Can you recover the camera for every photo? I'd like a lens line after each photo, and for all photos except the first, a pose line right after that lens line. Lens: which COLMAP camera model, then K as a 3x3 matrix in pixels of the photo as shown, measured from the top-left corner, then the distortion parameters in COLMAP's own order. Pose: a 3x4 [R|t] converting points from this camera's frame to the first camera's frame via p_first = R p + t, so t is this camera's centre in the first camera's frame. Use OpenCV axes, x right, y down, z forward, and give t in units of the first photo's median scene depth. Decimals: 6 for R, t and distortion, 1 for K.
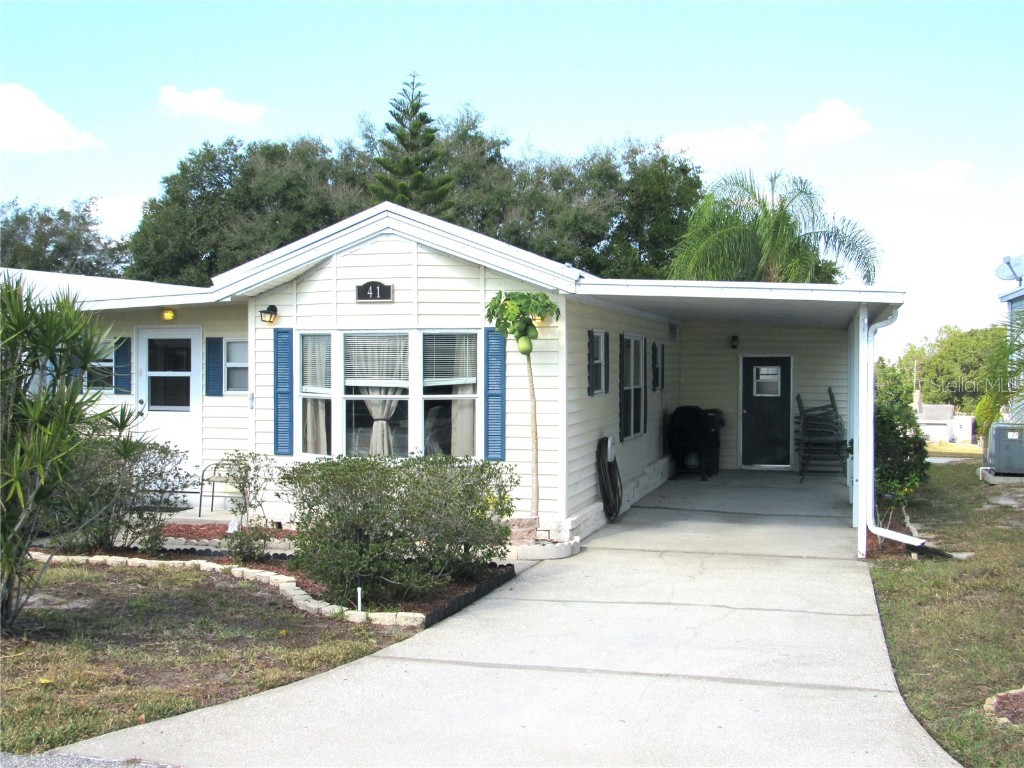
lens RADIAL K [[1240.5, 0, 512.0], [0, 1240.5, 384.0], [0, 0, 1]] dist [-0.070818, -0.014848]
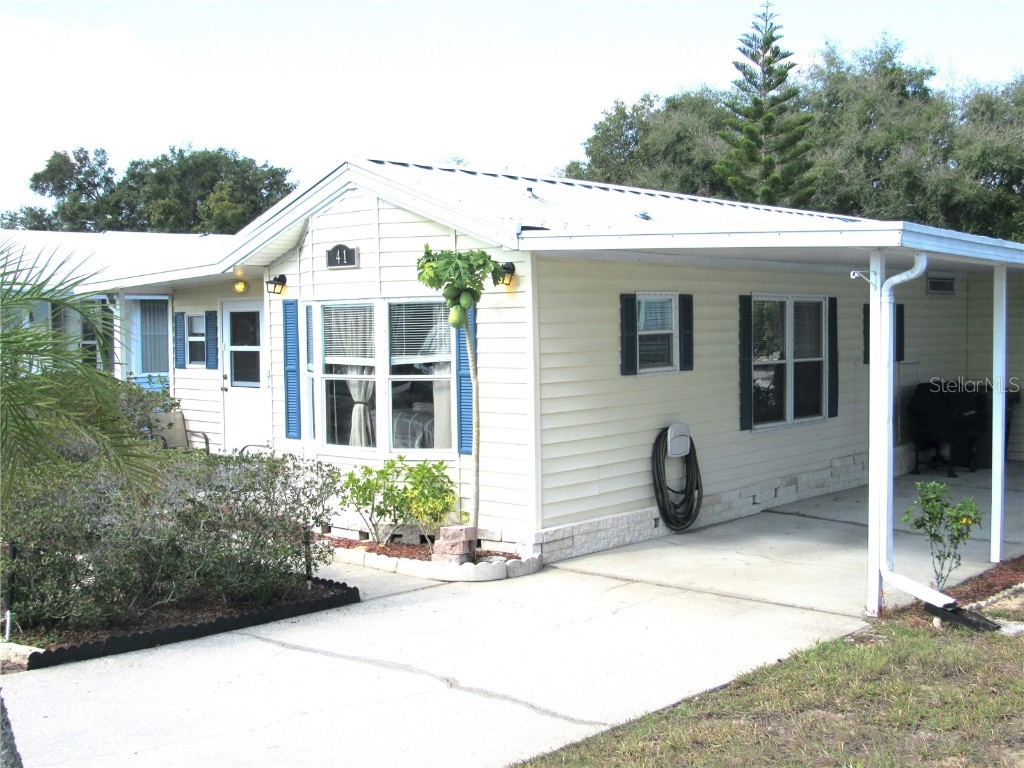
lens RADIAL K [[1240.5, 0, 512.0], [0, 1240.5, 384.0], [0, 0, 1]] dist [-0.070818, -0.014848]
pose [[0.895938, 0.010656, -0.444052, 0.366370], [0.004490, 0.999444, 0.033045, -0.012439], [0.444157, -0.031600, 0.895392, 0.257154]]
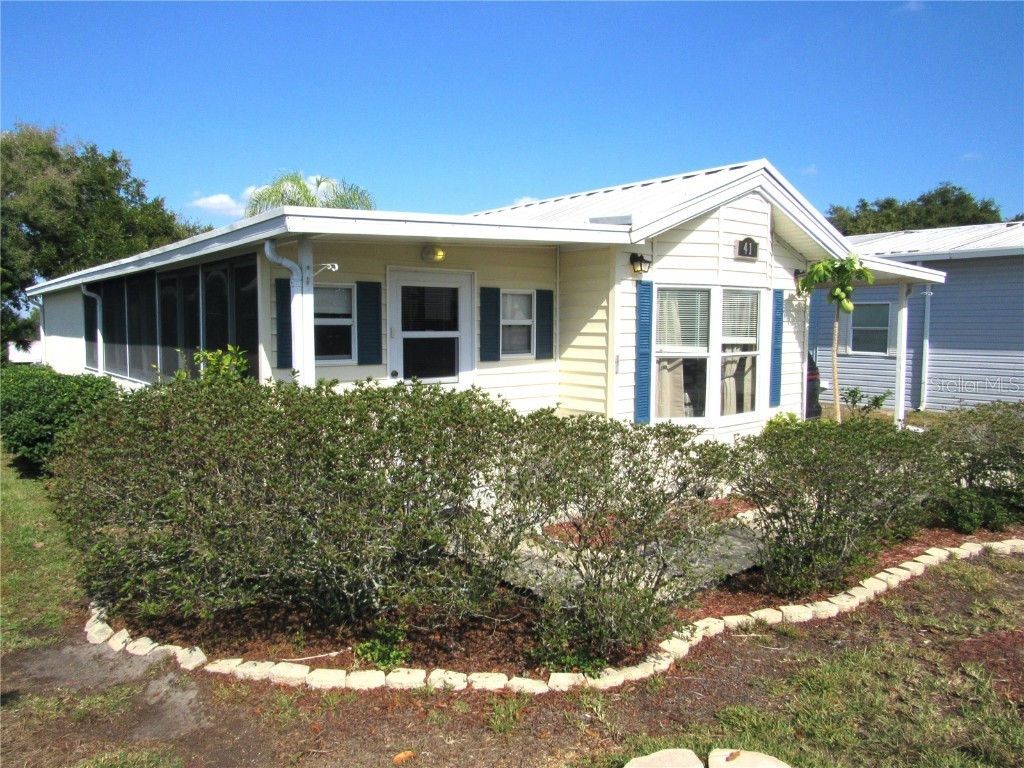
lens RADIAL K [[730.2, 0, 512.0], [0, 730.2, 384.0], [0, 0, 1]] dist [-0.030942, 0.006304]
pose [[0.573220, -0.072810, 0.816160, -0.672262], [0.012390, 0.996701, 0.080214, -0.014324], [-0.819308, -0.035868, 0.572231, 0.778297]]
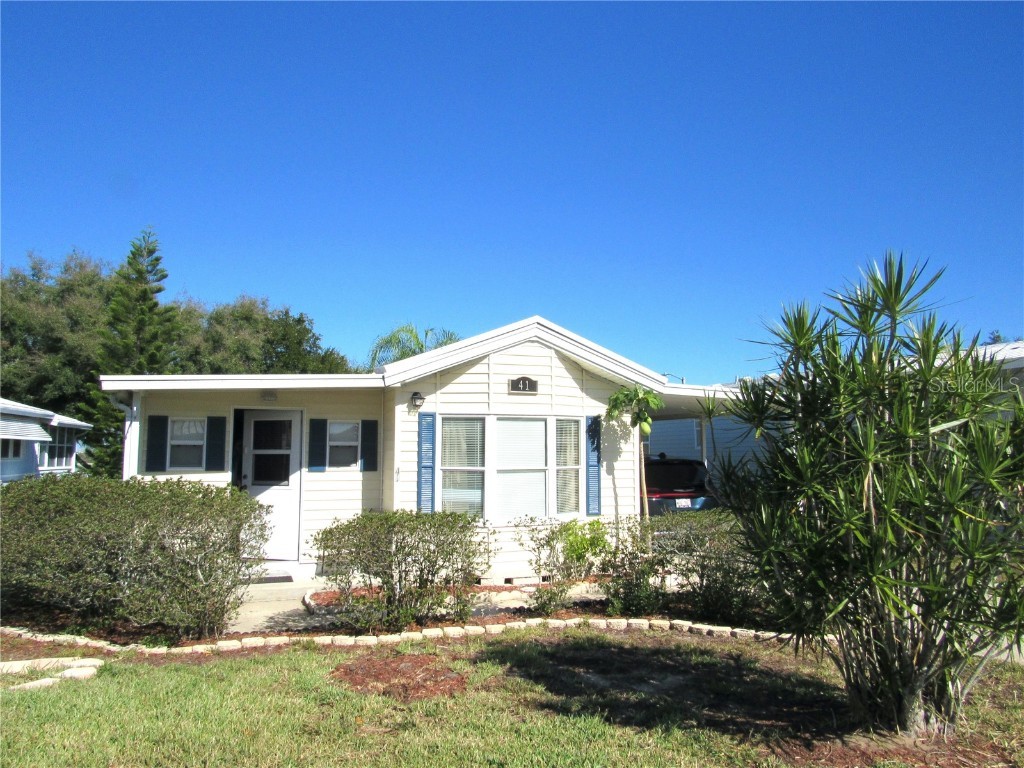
lens RADIAL K [[730.2, 0, 512.0], [0, 730.2, 384.0], [0, 0, 1]] dist [-0.030942, 0.006304]
pose [[0.794028, 0.051314, 0.605712, -0.545735], [0.013072, 0.994759, -0.101408, -0.000020], [-0.607741, 0.088439, 0.789195, 0.398929]]
